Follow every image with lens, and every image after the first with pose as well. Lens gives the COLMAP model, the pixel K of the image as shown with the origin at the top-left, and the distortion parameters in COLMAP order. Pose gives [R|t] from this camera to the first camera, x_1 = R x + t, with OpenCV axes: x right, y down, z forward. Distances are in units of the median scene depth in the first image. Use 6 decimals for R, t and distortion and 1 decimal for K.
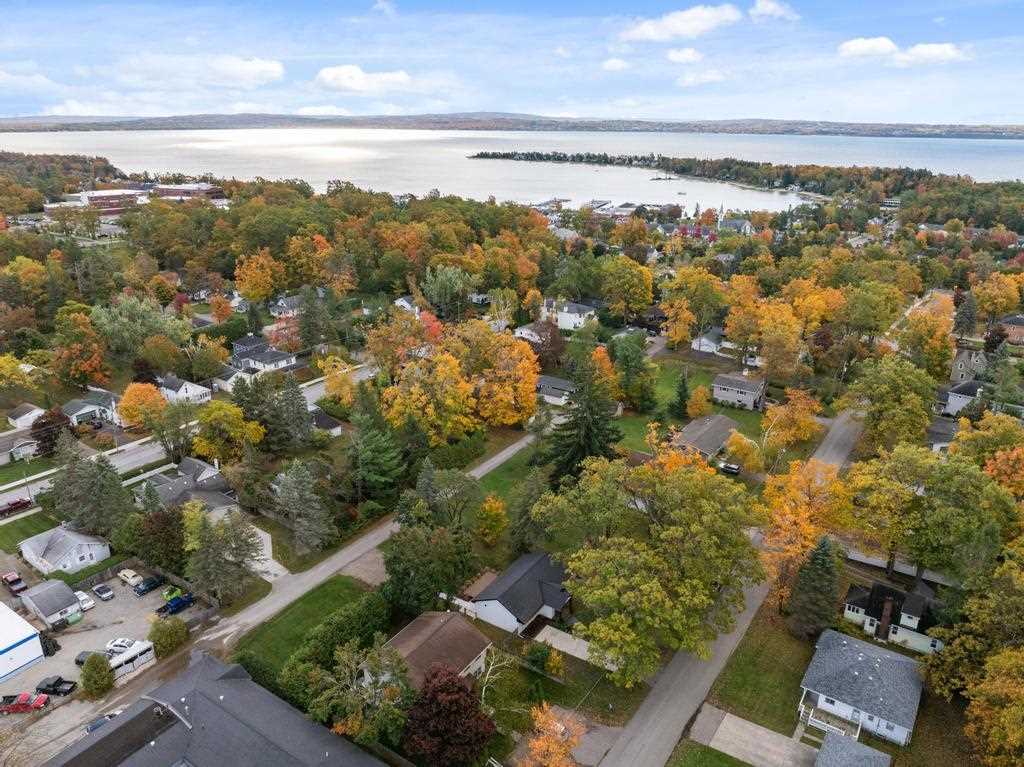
lens RADIAL K [[724.5, 0, 510.9], [0, 724.5, 385.7], [0, 0, 1]] dist [-0.035288, 0.003108]
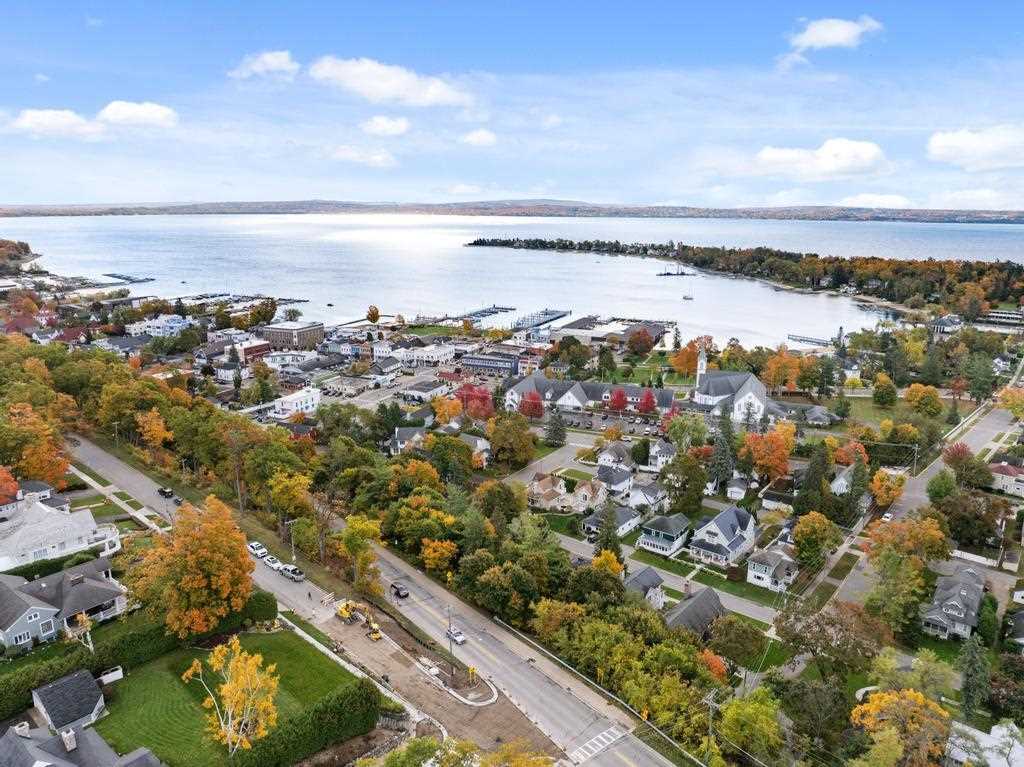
lens RADIAL K [[724.5, 0, 513.5], [0, 724.5, 382.2], [0, 0, 1]] dist [-0.035288, 0.003108]
pose [[0.997438, 0.016693, -0.069560, 0.078347], [-0.024602, 0.993125, -0.114444, -0.064828], [0.067171, 0.115862, 0.990991, 0.193620]]
